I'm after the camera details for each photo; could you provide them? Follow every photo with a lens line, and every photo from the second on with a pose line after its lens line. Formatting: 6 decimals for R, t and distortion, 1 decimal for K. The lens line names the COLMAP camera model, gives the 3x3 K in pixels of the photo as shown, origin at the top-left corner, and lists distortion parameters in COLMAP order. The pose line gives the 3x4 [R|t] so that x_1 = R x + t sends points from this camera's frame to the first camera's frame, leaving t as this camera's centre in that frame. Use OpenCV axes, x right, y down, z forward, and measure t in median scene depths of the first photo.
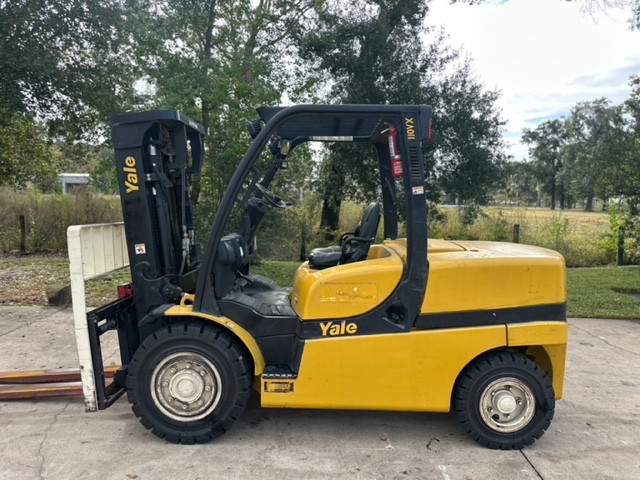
lens RADIAL K [[454.8, 0, 324.1], [0, 454.8, 241.8], [0, 0, 1]] dist [-0.003572, -0.001608]
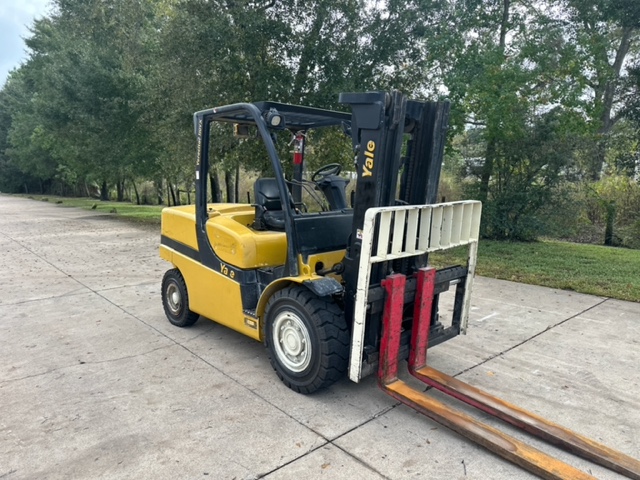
lens RADIAL K [[448.7, 0, 323.0], [0, 448.7, 237.7], [0, 0, 1]] dist [0.038571, -0.046922]
pose [[0.669908, 0.073644, -0.738783, 0.234761], [-0.050484, 0.997284, 0.053634, 0.007808], [0.740726, 0.001367, 0.671806, -0.028695]]
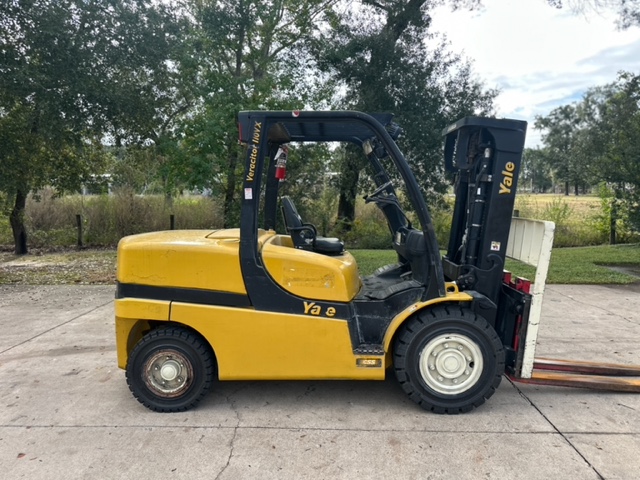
lens RADIAL K [[448.7, 0, 323.0], [0, 448.7, 237.7], [0, 0, 1]] dist [0.038571, -0.046922]
pose [[0.999061, -0.026656, -0.034141, -0.012125], [0.026916, 0.999612, 0.007166, 0.008413], [0.033937, -0.008079, 0.999391, -0.116693]]
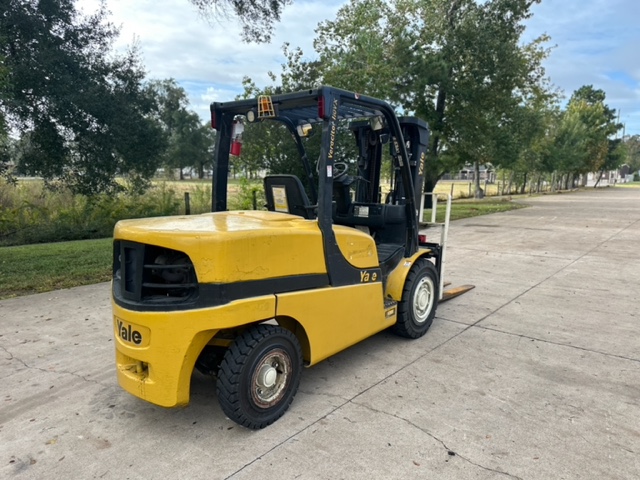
lens RADIAL K [[448.4, 0, 320.0], [0, 448.4, 240.0], [0, 0, 1]] dist [0.038792, -0.046580]
pose [[0.643648, -0.126917, 0.754725, -0.242061], [0.080420, 0.991910, 0.098219, -0.001856], [-0.761085, -0.002523, 0.648647, -0.029455]]
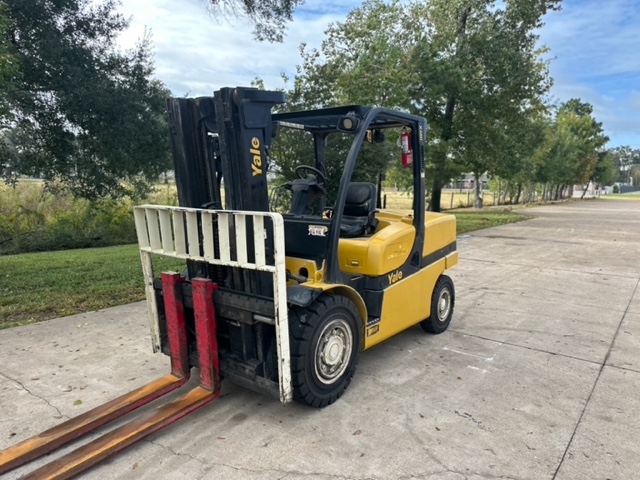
lens RADIAL K [[448.7, 0, 323.0], [0, 448.7, 237.7], [0, 0, 1]] dist [0.038571, -0.046922]
pose [[0.609491, -0.104505, 0.785875, -0.246760], [0.063805, 0.994524, 0.082766, -0.011228], [-0.790222, -0.000302, 0.612821, 0.072837]]
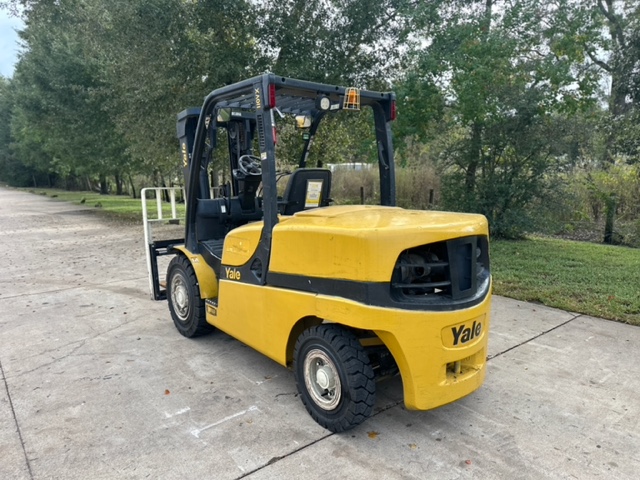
lens RADIAL K [[448.4, 0, 320.0], [0, 448.4, 240.0], [0, 0, 1]] dist [0.038792, -0.046580]
pose [[0.638758, 0.090185, -0.764104, 0.237208], [-0.046944, 0.995825, 0.078291, -0.001734], [0.767974, -0.014138, 0.640325, 0.085276]]
